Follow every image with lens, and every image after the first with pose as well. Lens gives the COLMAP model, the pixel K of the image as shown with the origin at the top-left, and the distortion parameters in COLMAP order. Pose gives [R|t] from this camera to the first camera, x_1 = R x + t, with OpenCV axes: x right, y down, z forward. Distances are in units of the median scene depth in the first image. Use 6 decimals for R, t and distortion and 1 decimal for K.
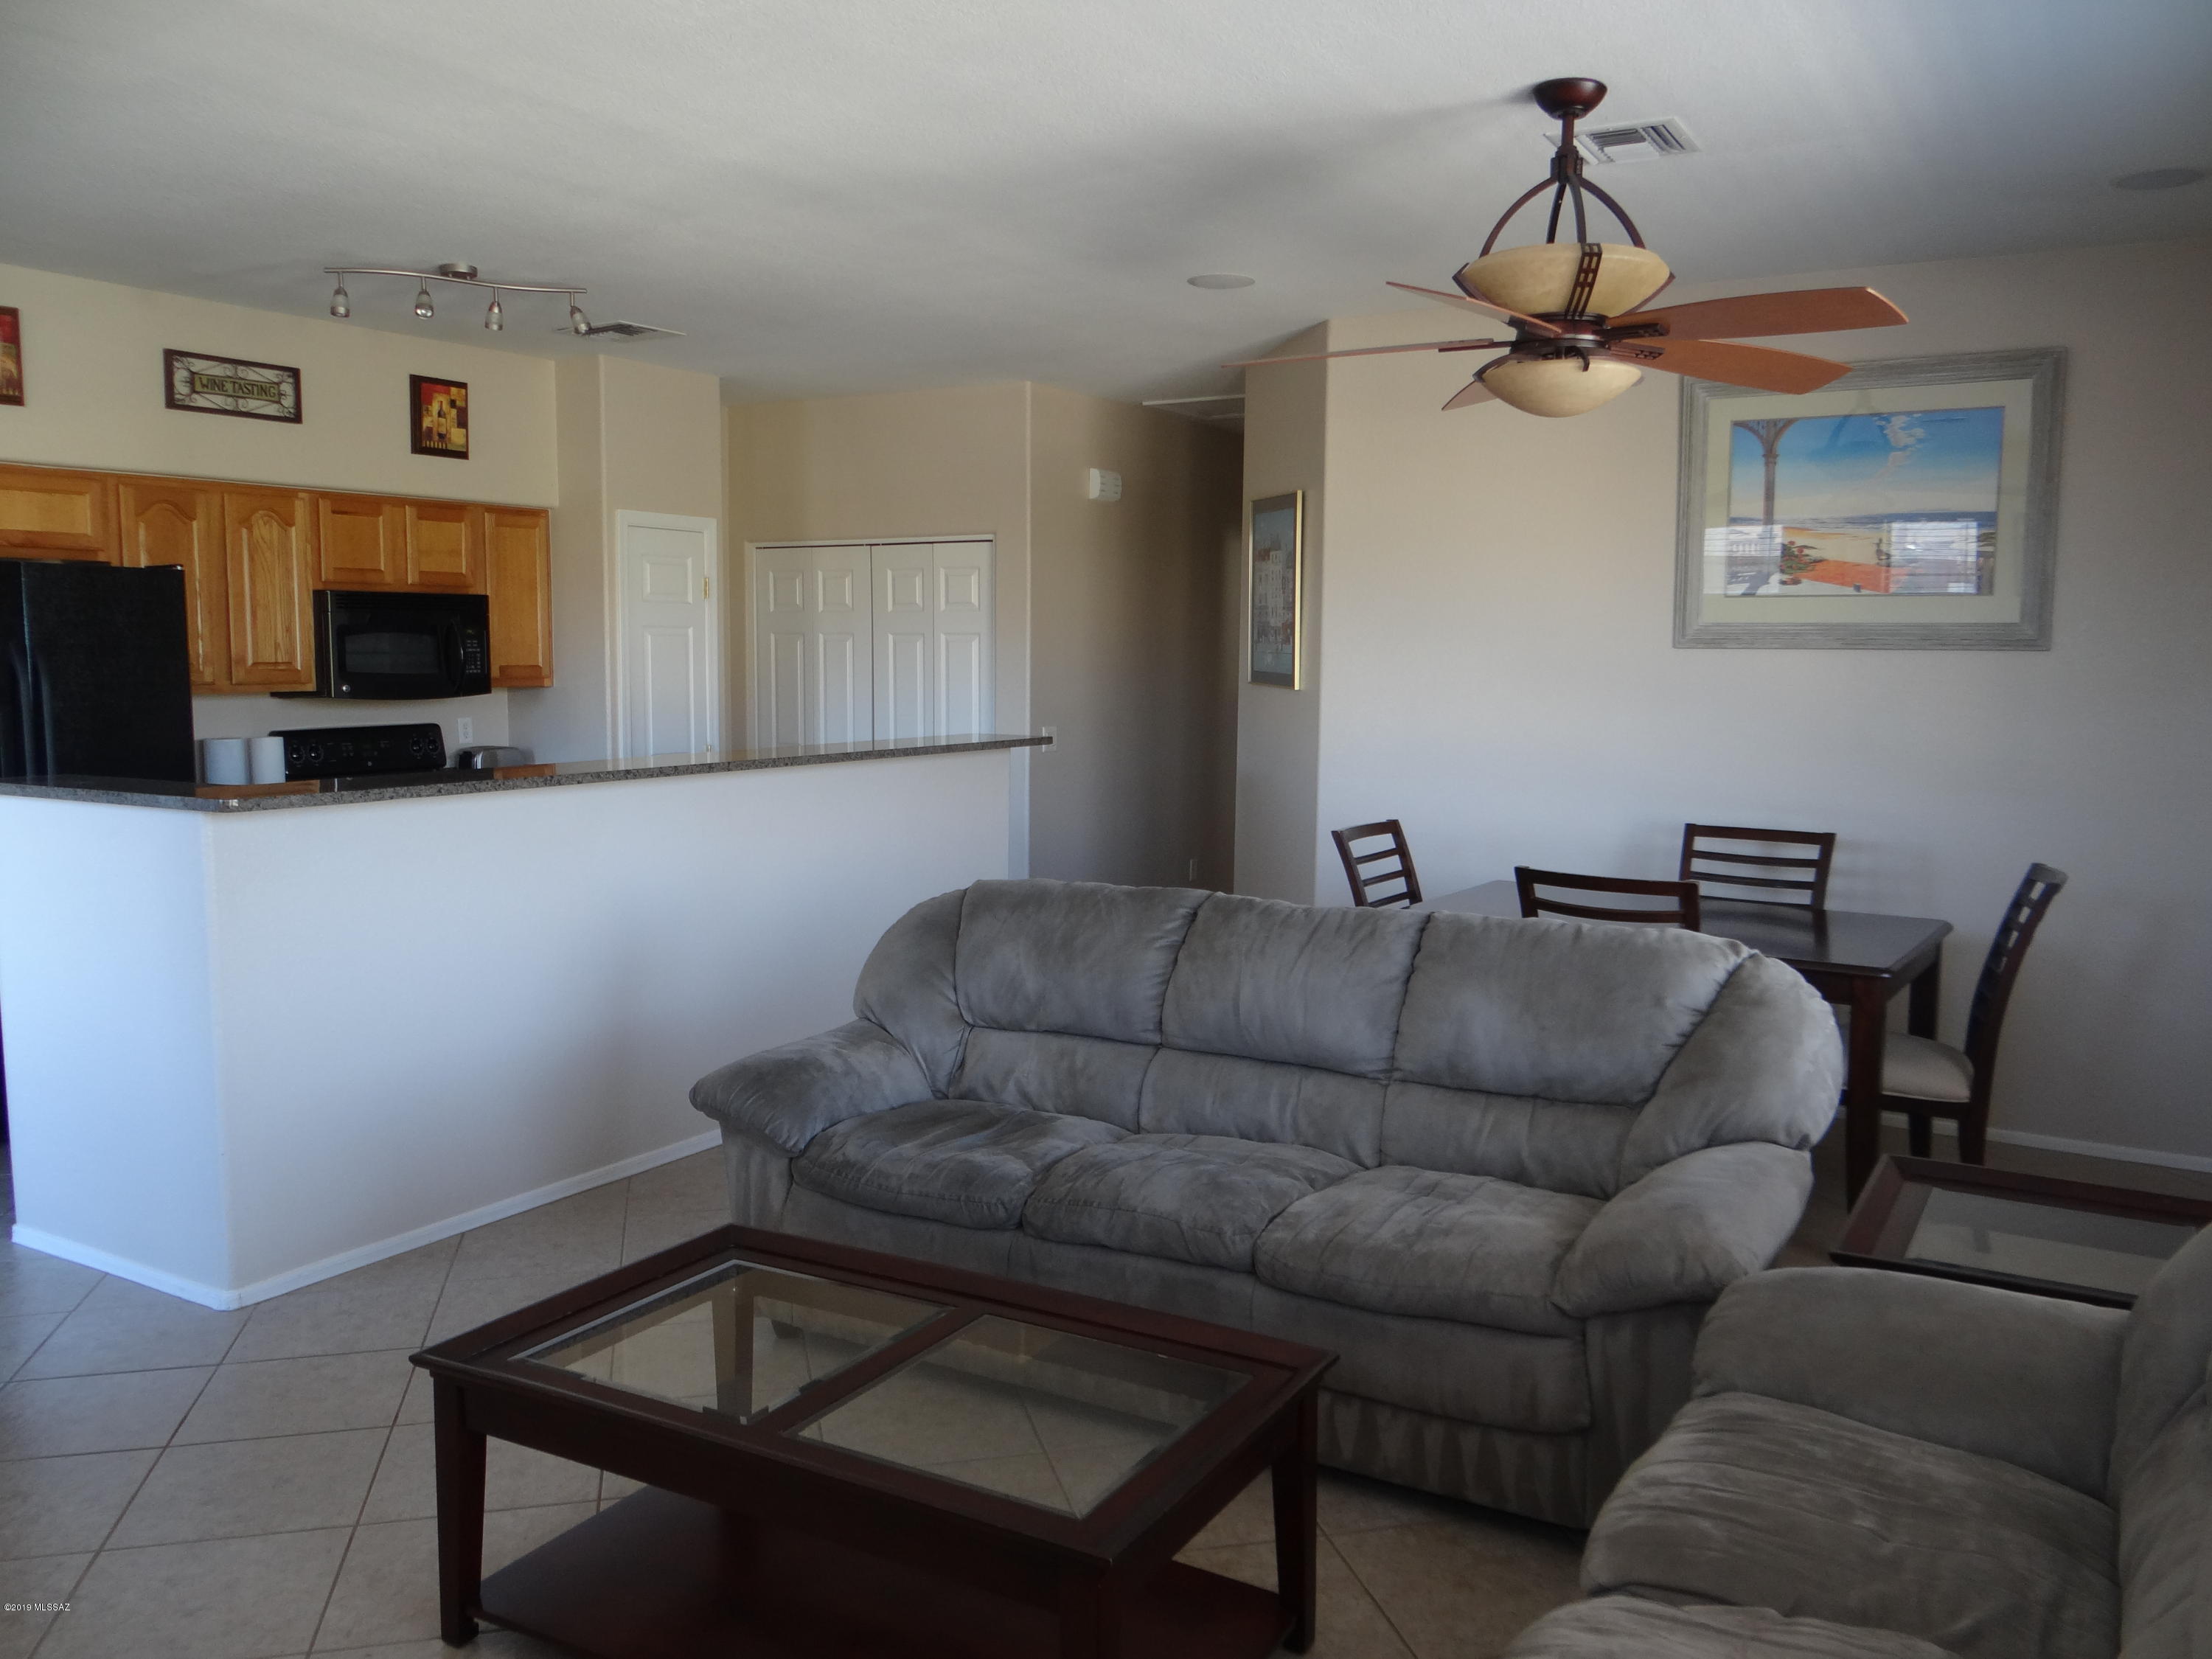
lens RADIAL K [[1765.5, 0, 1105.4], [0, 1765.5, 791.8], [0, 0, 1]] dist [0.001547, -0.003676]
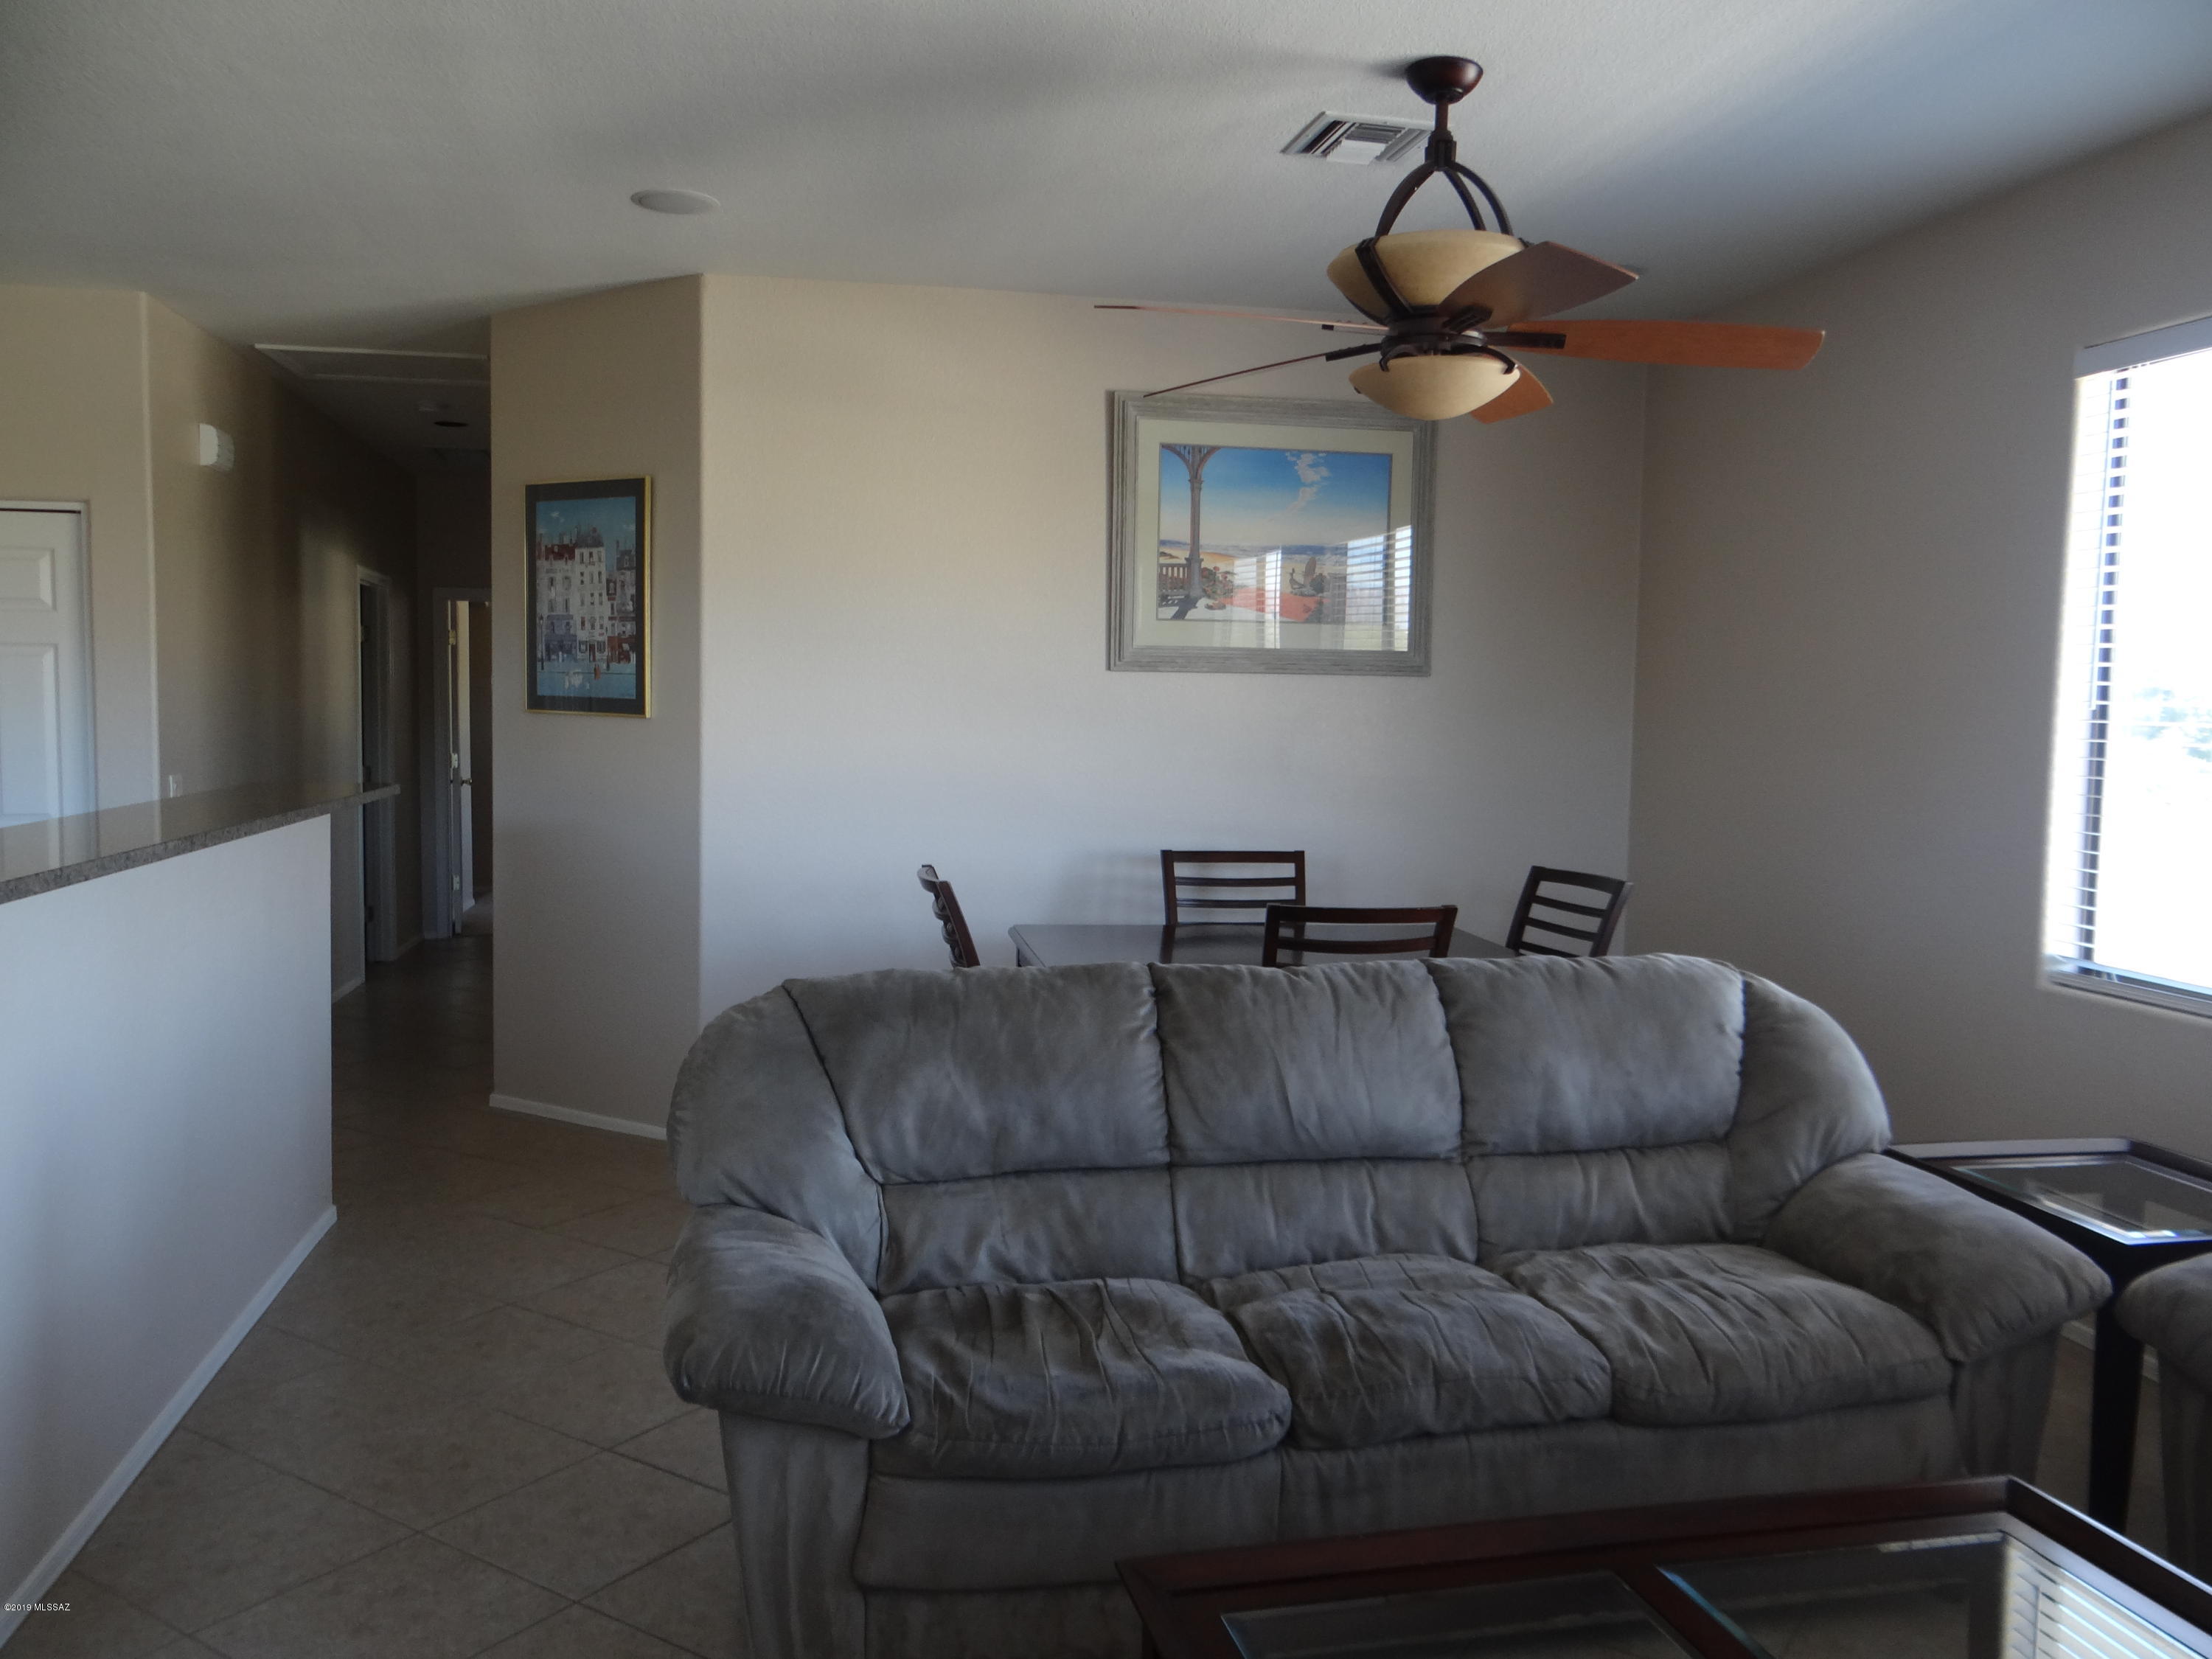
lens RADIAL K [[1765.5, 0, 1105.4], [0, 1765.5, 791.8], [0, 0, 1]] dist [0.001547, -0.003676]
pose [[0.745599, -0.033956, 0.665529, -0.308793], [0.045299, 0.998973, 0.000220, -0.014339], [-0.664854, 0.029984, 0.746372, 0.262009]]
